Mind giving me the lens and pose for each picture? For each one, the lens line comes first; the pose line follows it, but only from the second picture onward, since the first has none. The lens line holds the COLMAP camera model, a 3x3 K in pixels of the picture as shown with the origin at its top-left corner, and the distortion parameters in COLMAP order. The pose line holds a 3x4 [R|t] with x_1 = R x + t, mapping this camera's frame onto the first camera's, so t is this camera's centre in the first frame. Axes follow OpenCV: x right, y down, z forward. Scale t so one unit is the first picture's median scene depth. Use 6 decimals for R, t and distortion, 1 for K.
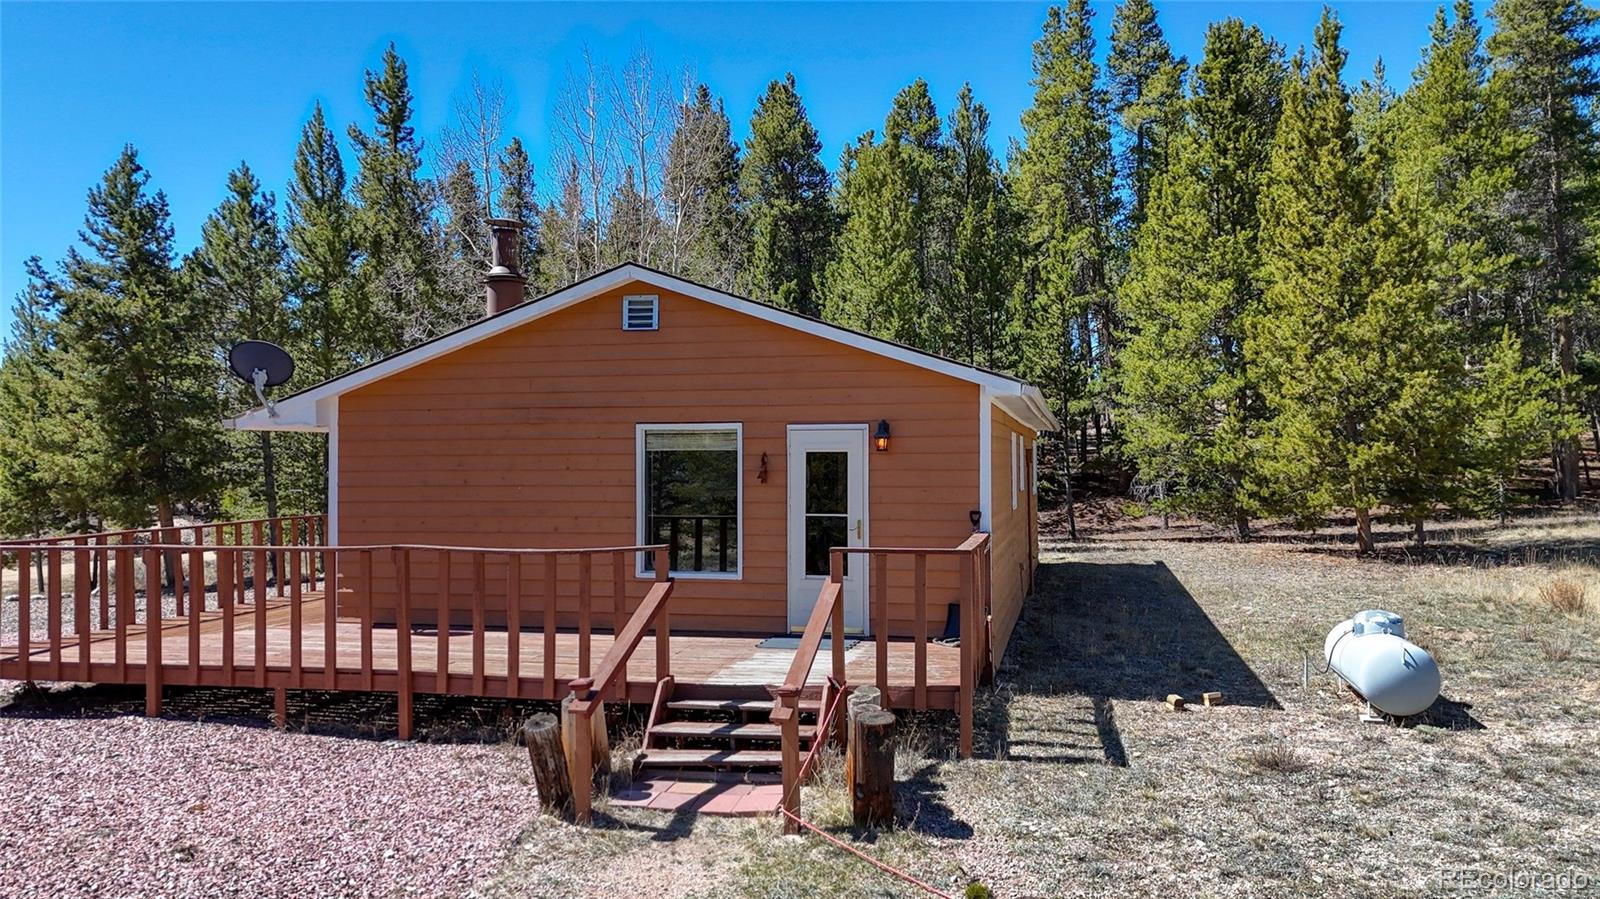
lens RADIAL K [[1182.0, 0, 800.0], [0, 1182.0, 449.5], [0, 0, 1]] dist [0.059131, -0.041408]
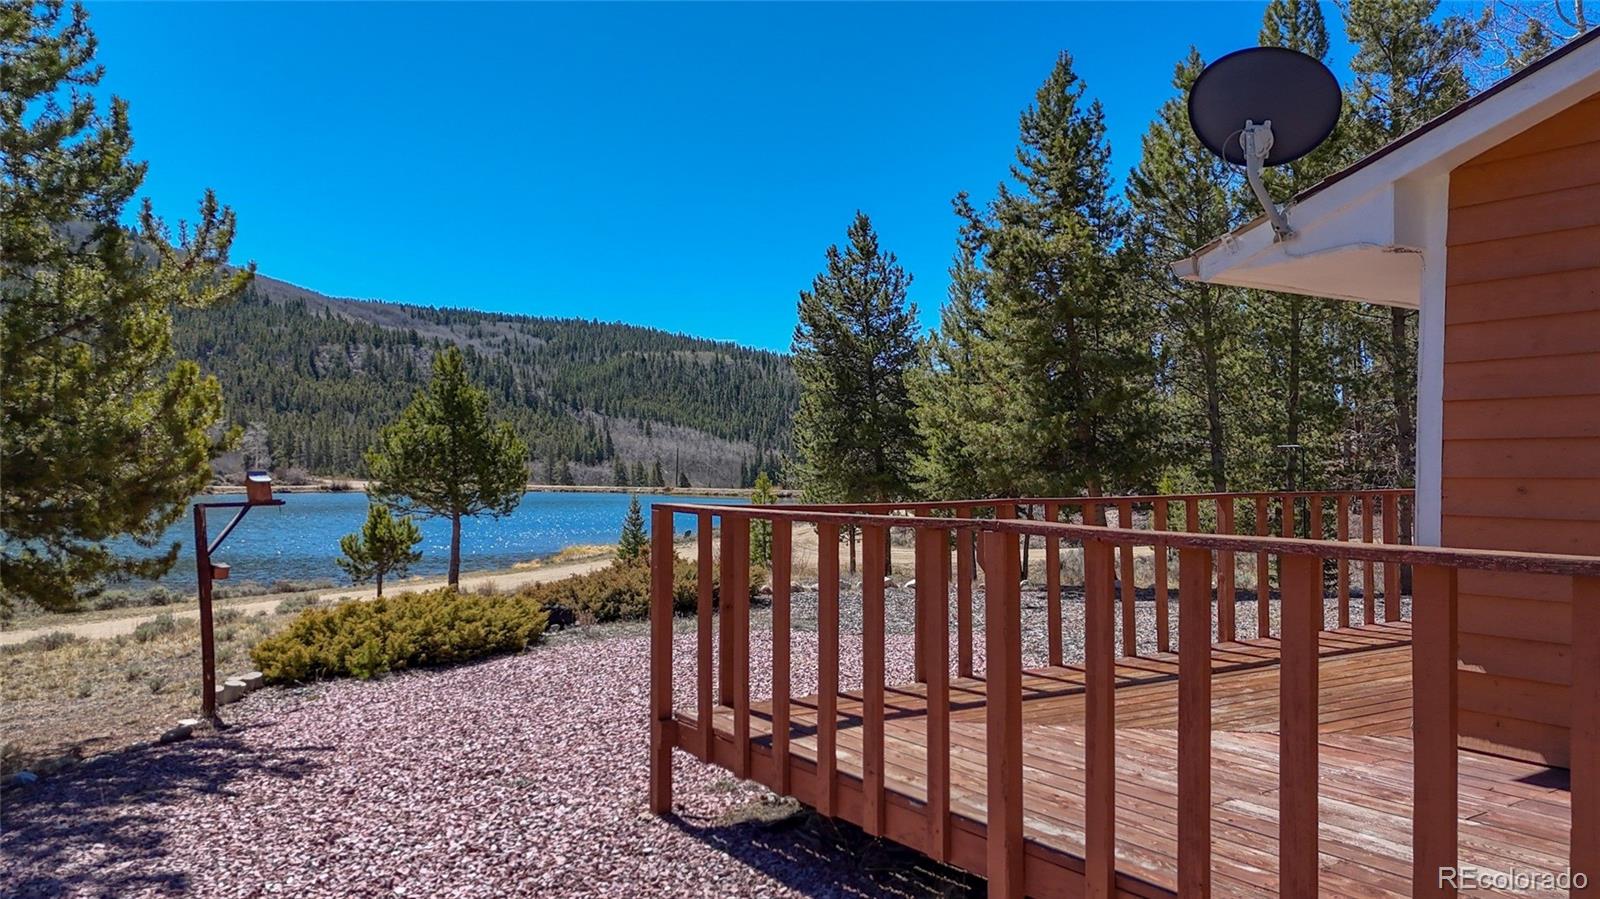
lens RADIAL K [[1181.9, 0, 808.0], [0, 1181.9, 477.2], [0, 0, 1]] dist [0.170348, -0.297394]
pose [[0.742777, 0.015028, -0.669370, -0.129819], [-0.002803, 0.999809, 0.019336, 0.025361], [0.669533, -0.012486, 0.742678, 0.263346]]
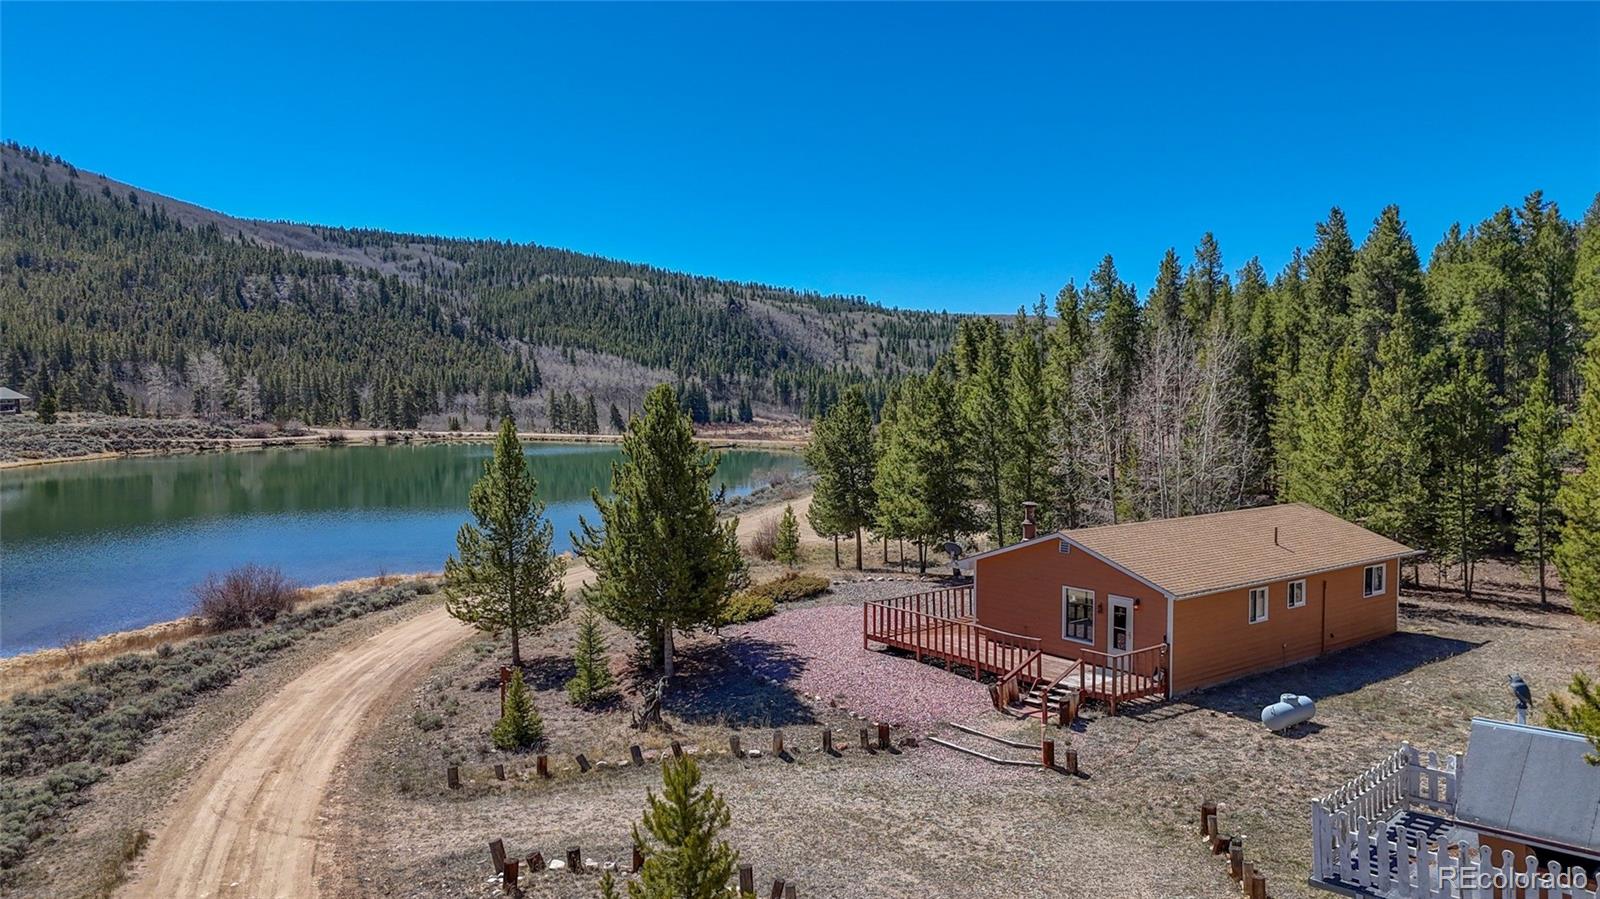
lens RADIAL K [[1171.1, 0, 800.0], [0, 1171.1, 449.5], [0, 0, 1]] dist [0.106309, -0.088585]
pose [[0.786403, 0.040435, -0.616389, 0.452012], [0.000968, 0.997773, 0.066689, -0.222962], [0.617713, -0.053041, 0.784613, -0.661989]]
